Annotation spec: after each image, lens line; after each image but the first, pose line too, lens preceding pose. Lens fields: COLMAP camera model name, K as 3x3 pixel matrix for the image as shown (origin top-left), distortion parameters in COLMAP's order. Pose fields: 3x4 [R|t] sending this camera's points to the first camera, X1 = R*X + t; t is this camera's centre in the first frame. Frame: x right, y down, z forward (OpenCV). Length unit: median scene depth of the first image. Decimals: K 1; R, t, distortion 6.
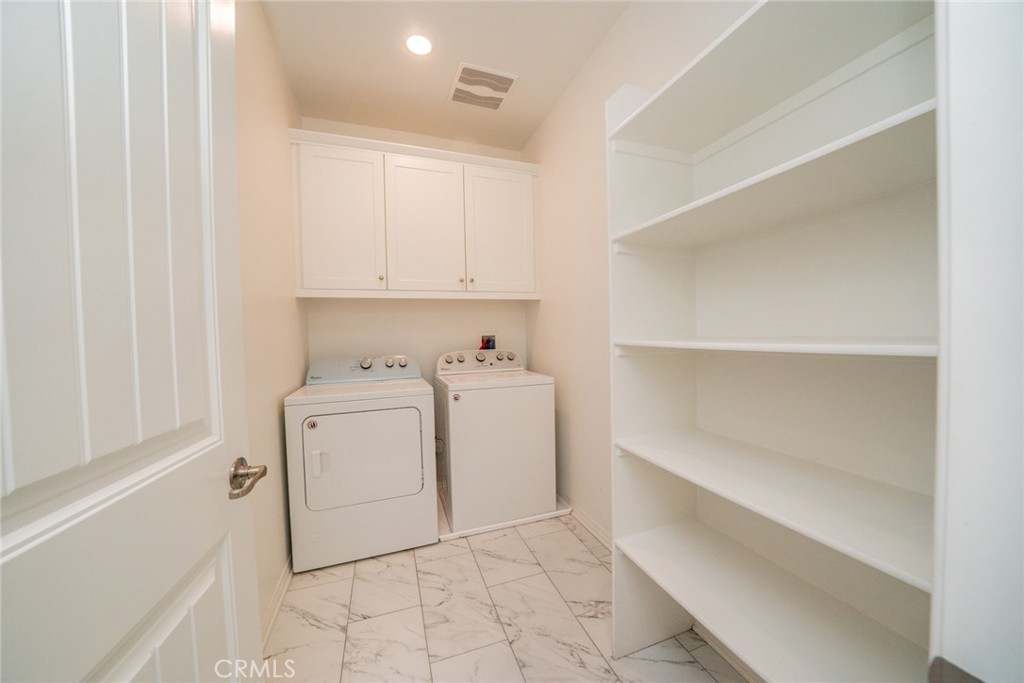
lens RADIAL K [[462.9, 0, 492.4], [0, 462.9, 335.5], [0, 0, 1]] dist [-0.013758, -0.000283]
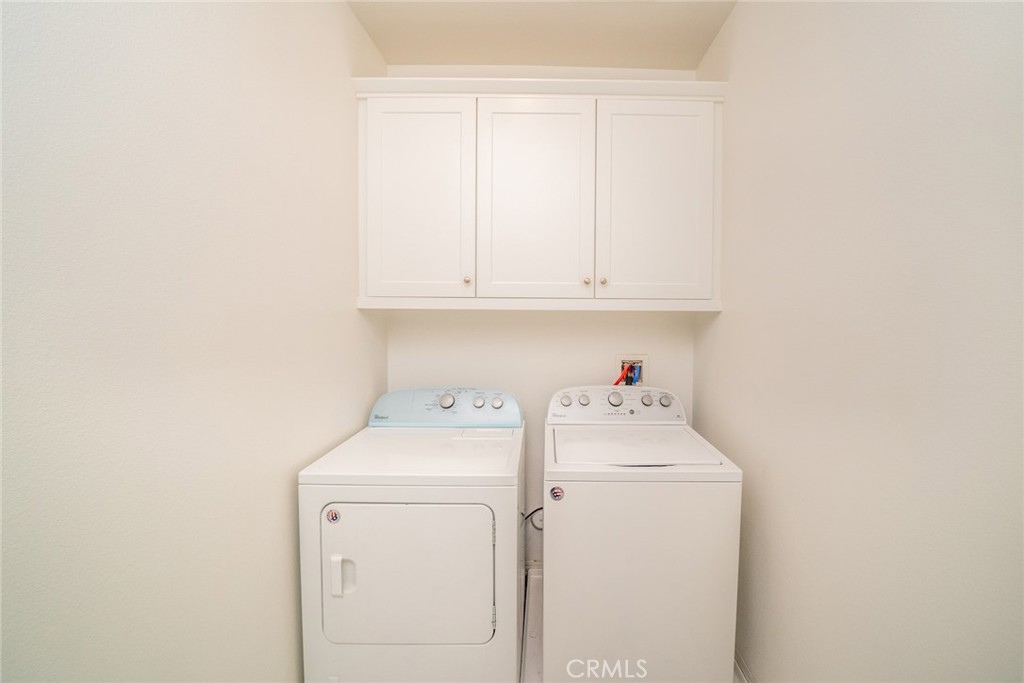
lens RADIAL K [[462.9, 0, 492.4], [0, 462.9, 335.5], [0, 0, 1]] dist [-0.013758, -0.000283]
pose [[0.938585, 0.035031, -0.343265, 0.033580], [-0.015108, 0.998051, 0.060543, -0.082336], [0.344717, -0.051639, 0.937285, 0.349303]]
